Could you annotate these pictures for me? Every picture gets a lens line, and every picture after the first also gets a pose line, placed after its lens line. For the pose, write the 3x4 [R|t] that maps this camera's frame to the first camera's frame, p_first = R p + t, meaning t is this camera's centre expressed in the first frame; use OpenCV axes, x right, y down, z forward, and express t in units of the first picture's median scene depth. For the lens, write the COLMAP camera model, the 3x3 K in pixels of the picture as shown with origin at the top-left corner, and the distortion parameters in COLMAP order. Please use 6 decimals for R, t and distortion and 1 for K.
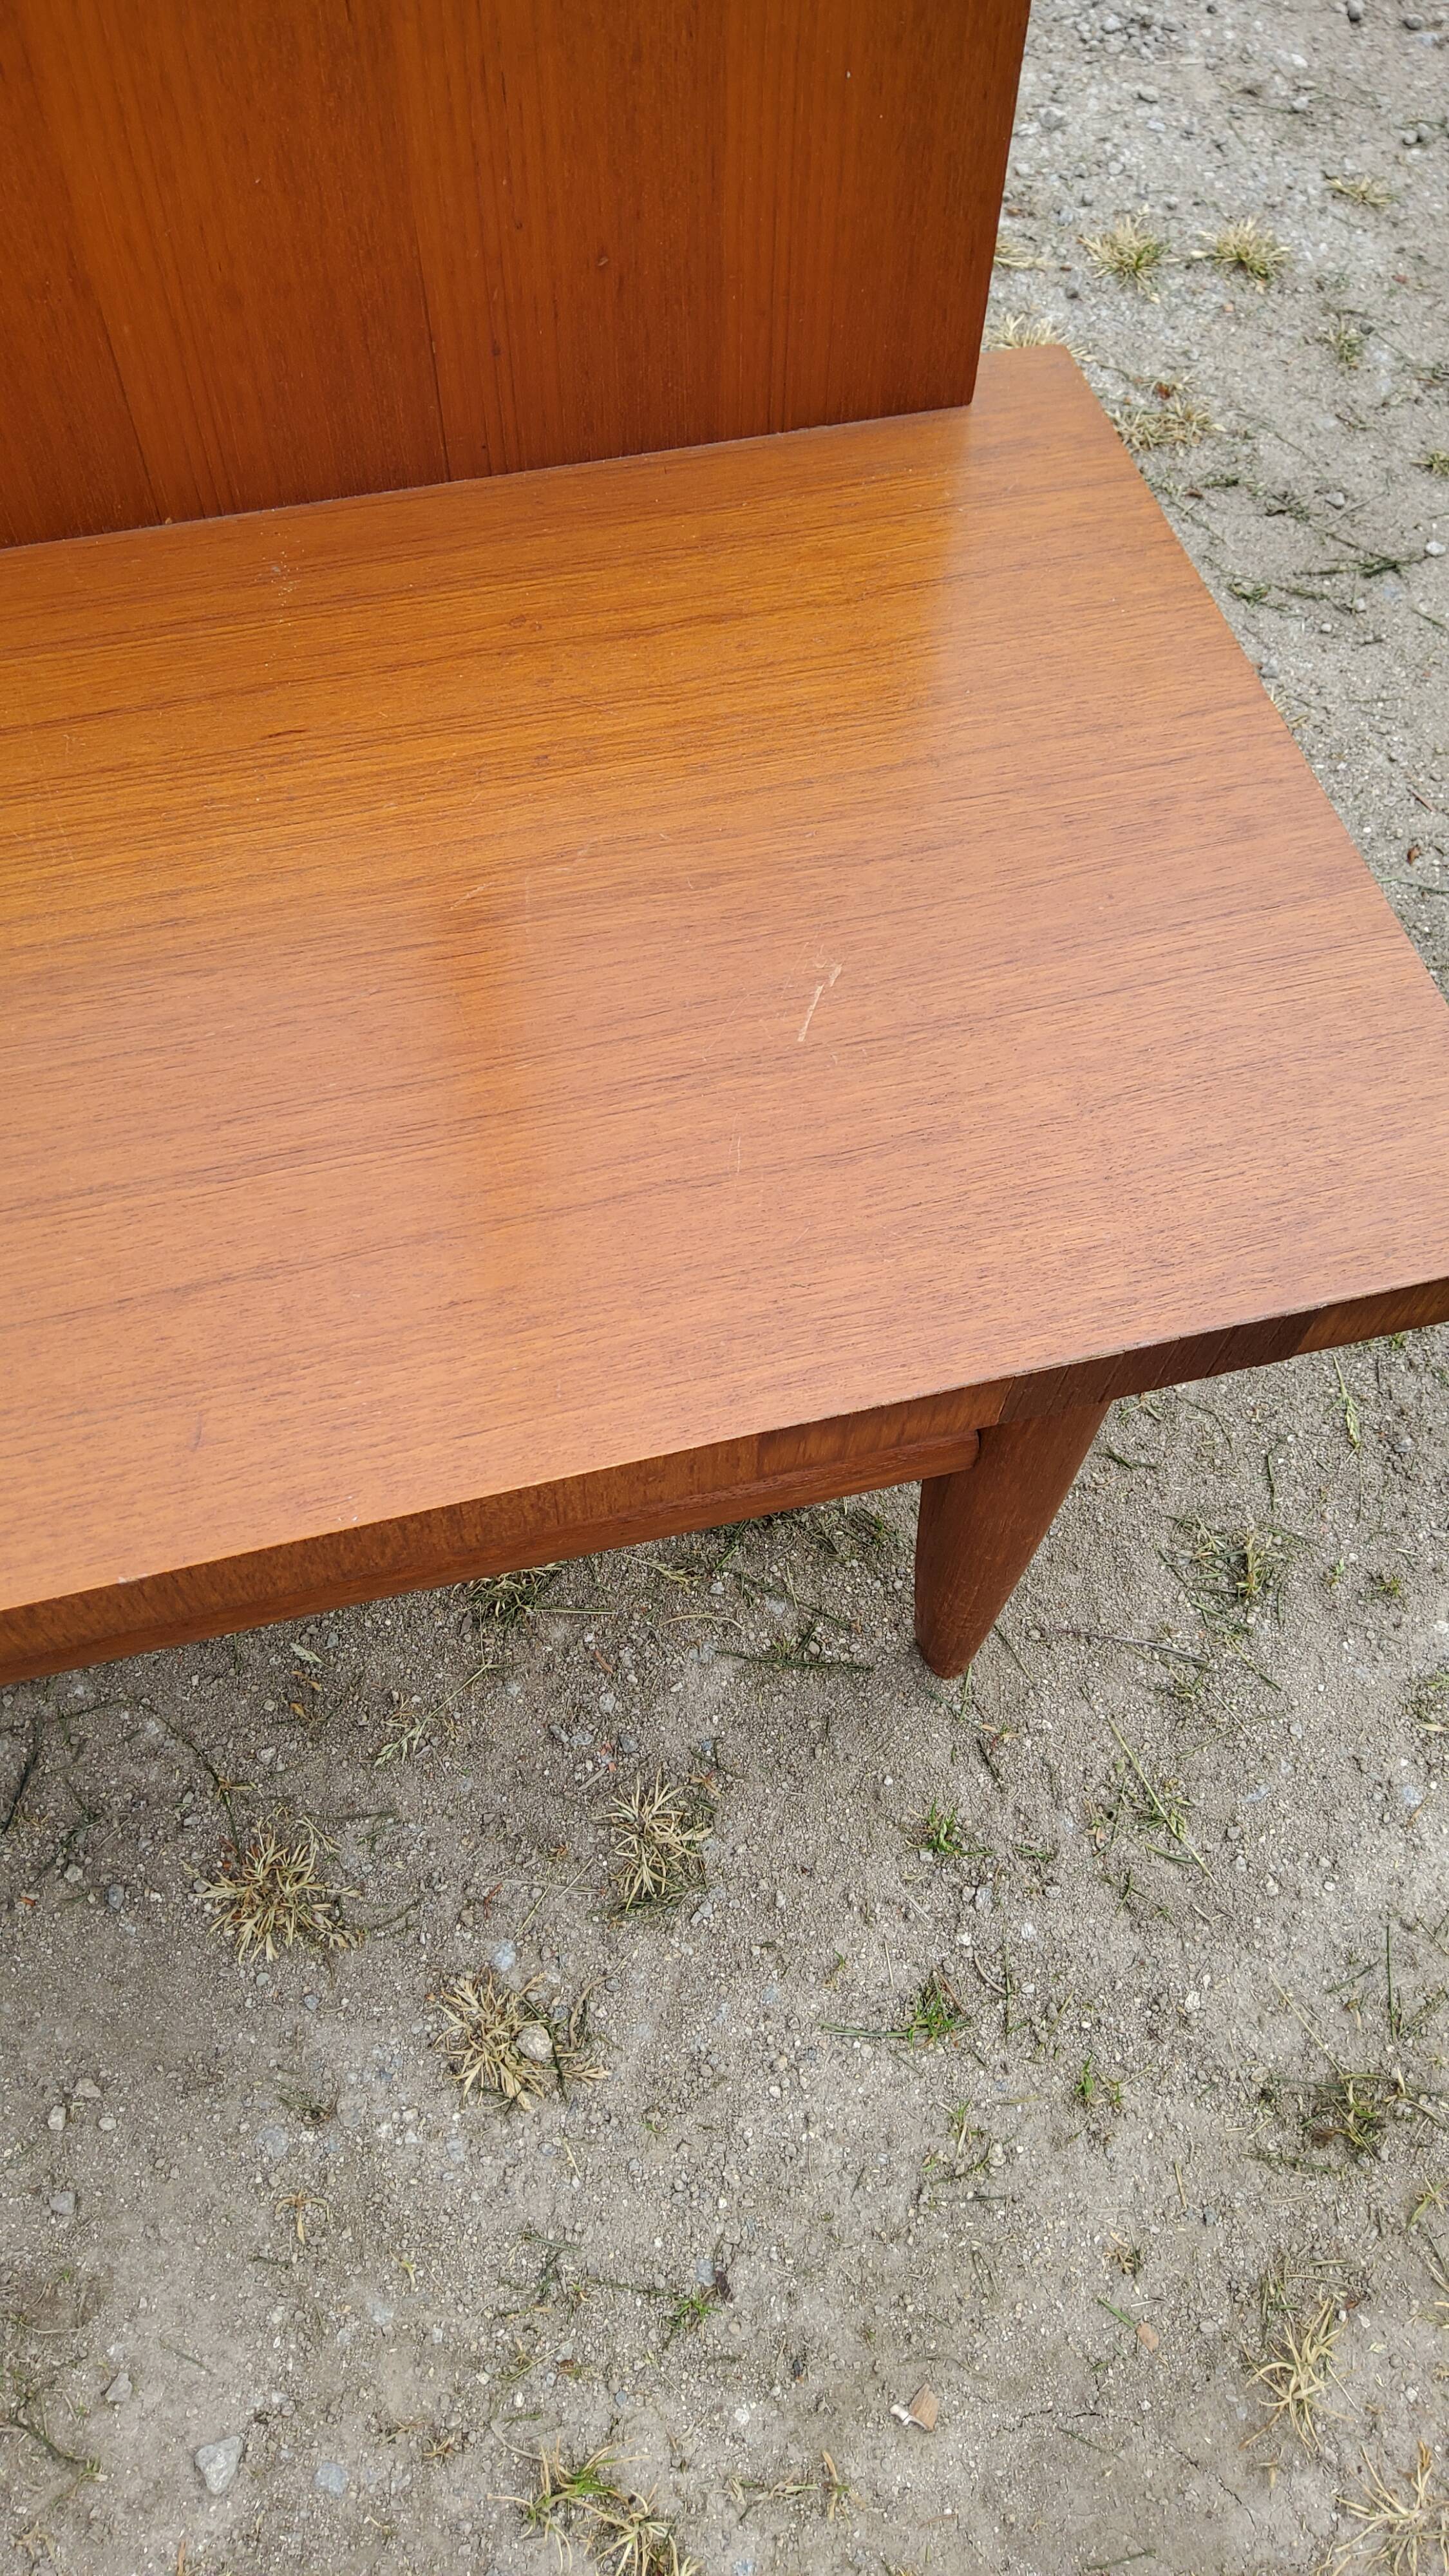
lens RADIAL K [[1915.3, 0, 732.2], [0, 1915.3, 1272.8], [0, 0, 1]] dist [0.065821, -0.113079]
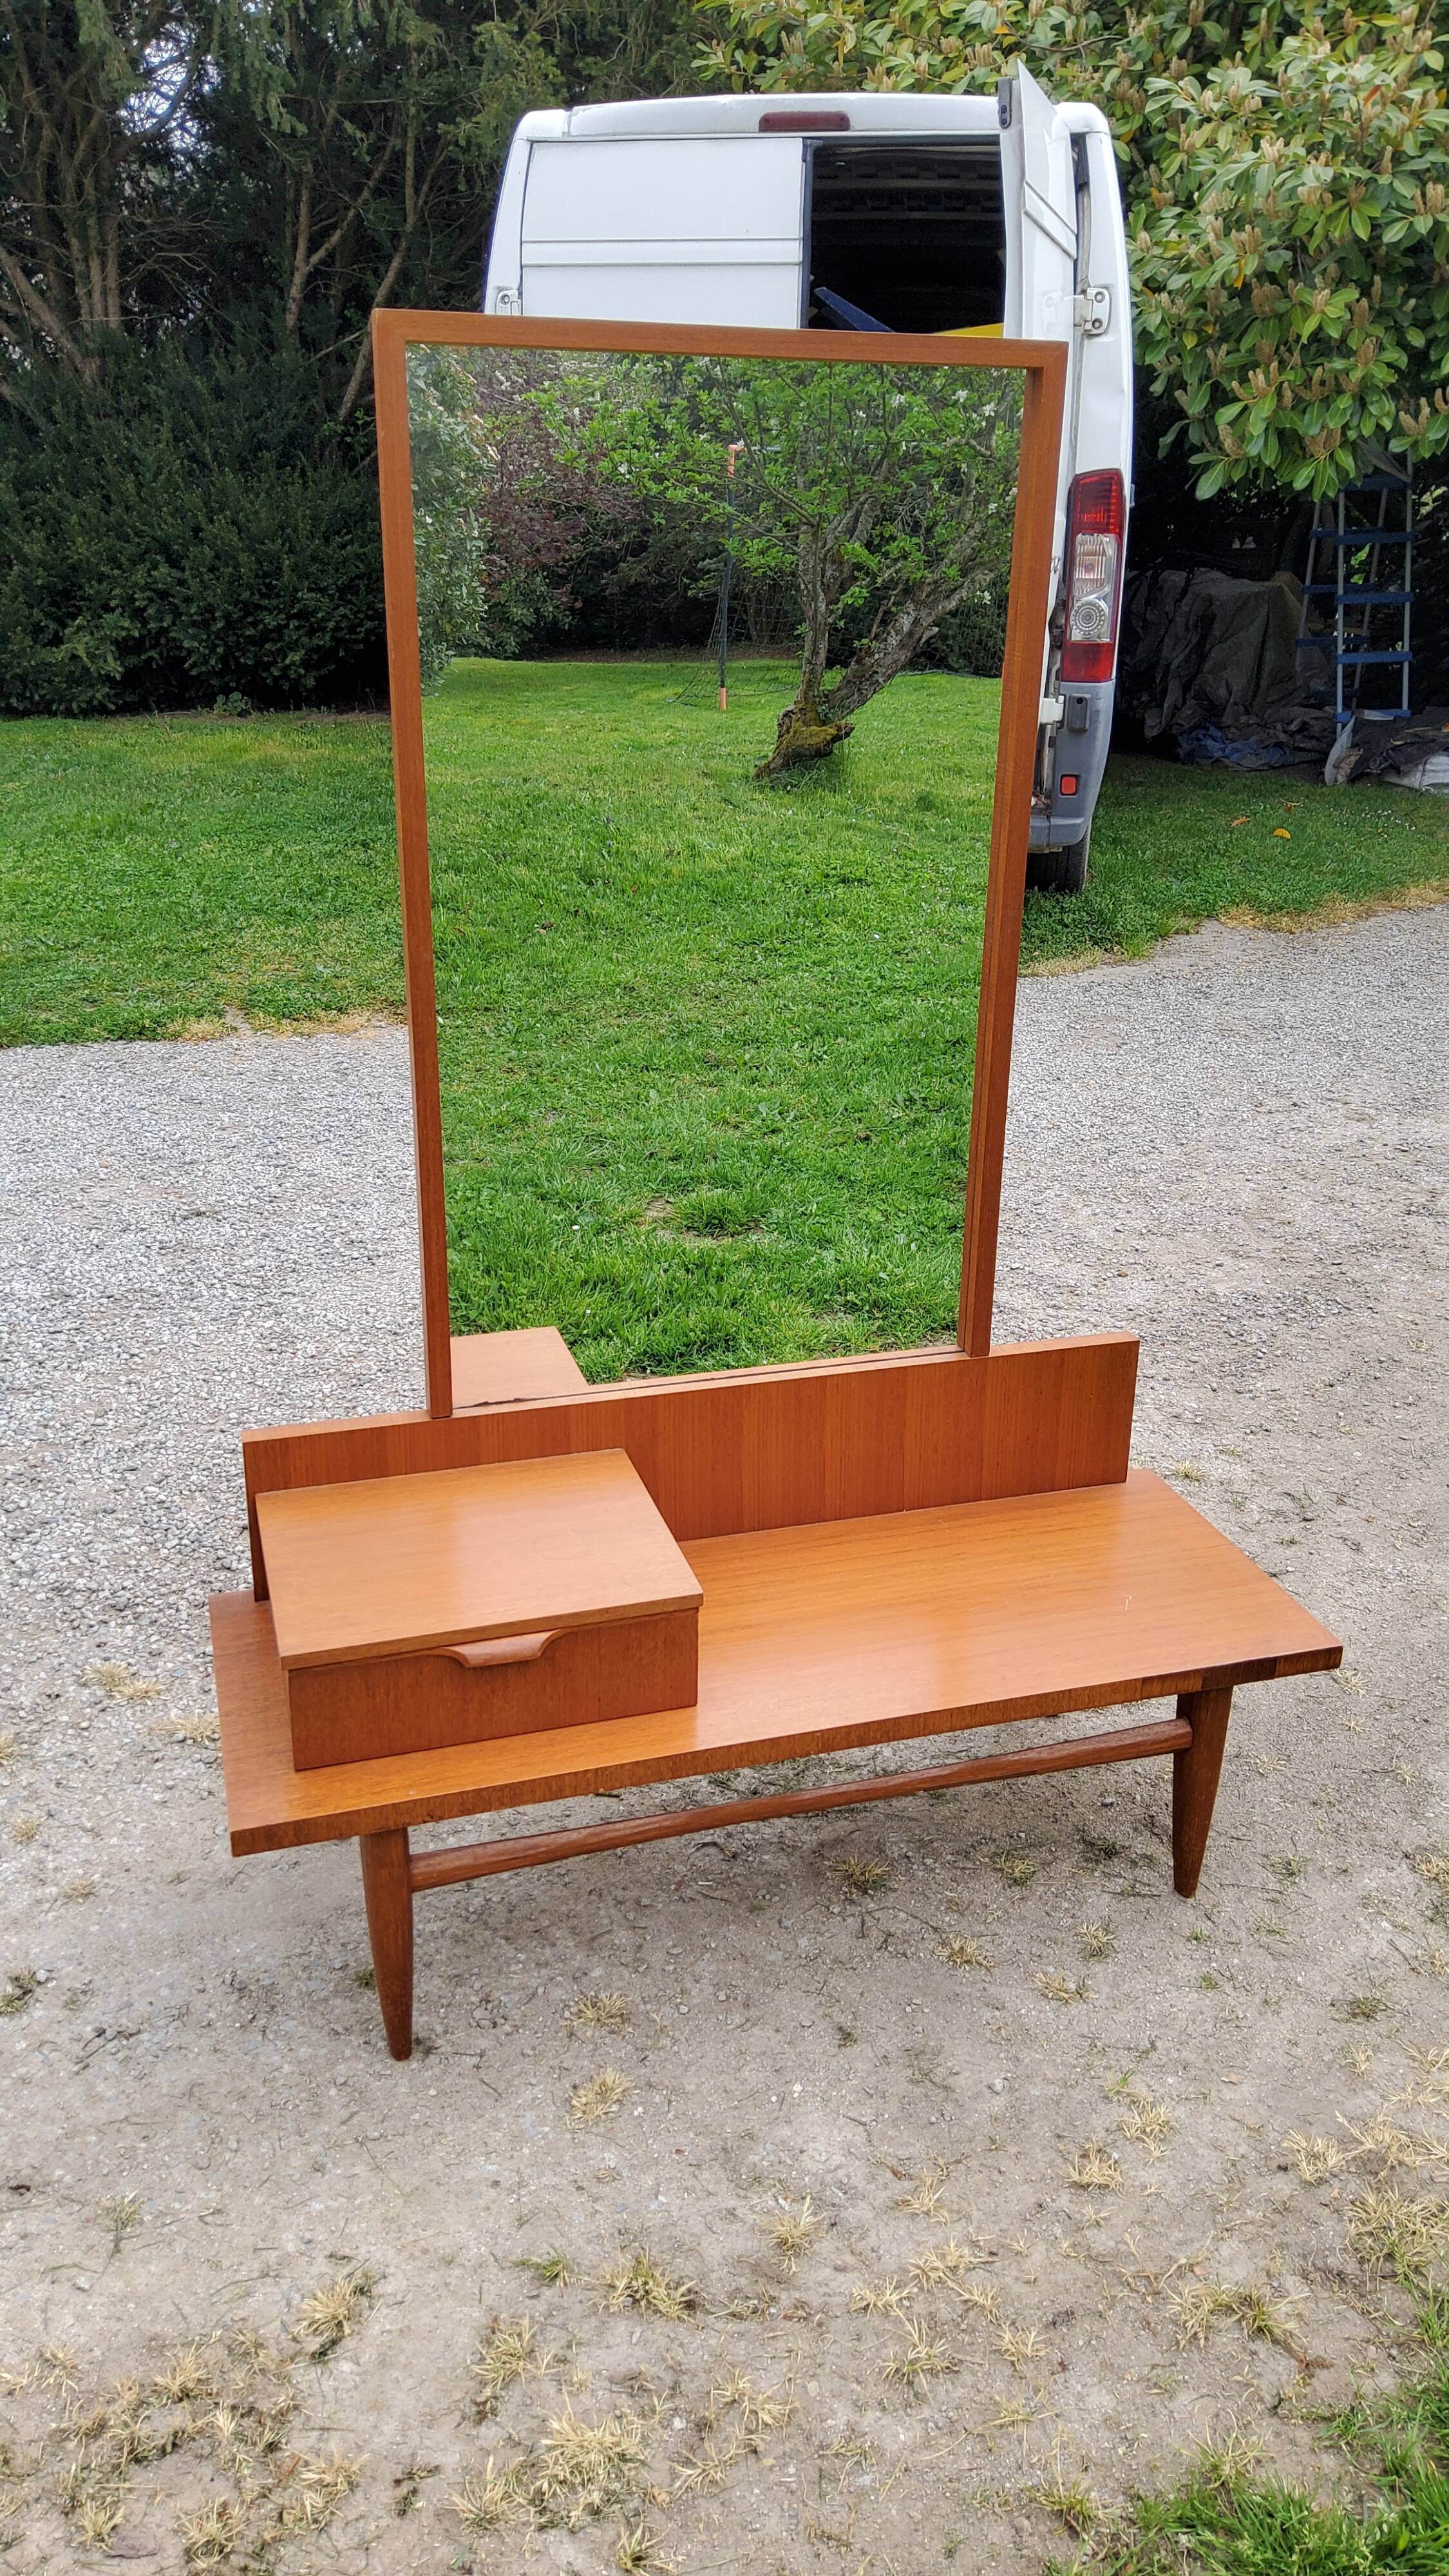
lens RADIAL K [[1946.7, 0, 731.5], [0, 1946.7, 1261.6], [0, 0, 1]] dist [0.059829, -0.104691]
pose [[0.999244, -0.021043, 0.032702, -0.675850], [0.036662, 0.790174, -0.611786, 1.313704], [-0.012966, 0.612522, 0.790347, -1.926970]]
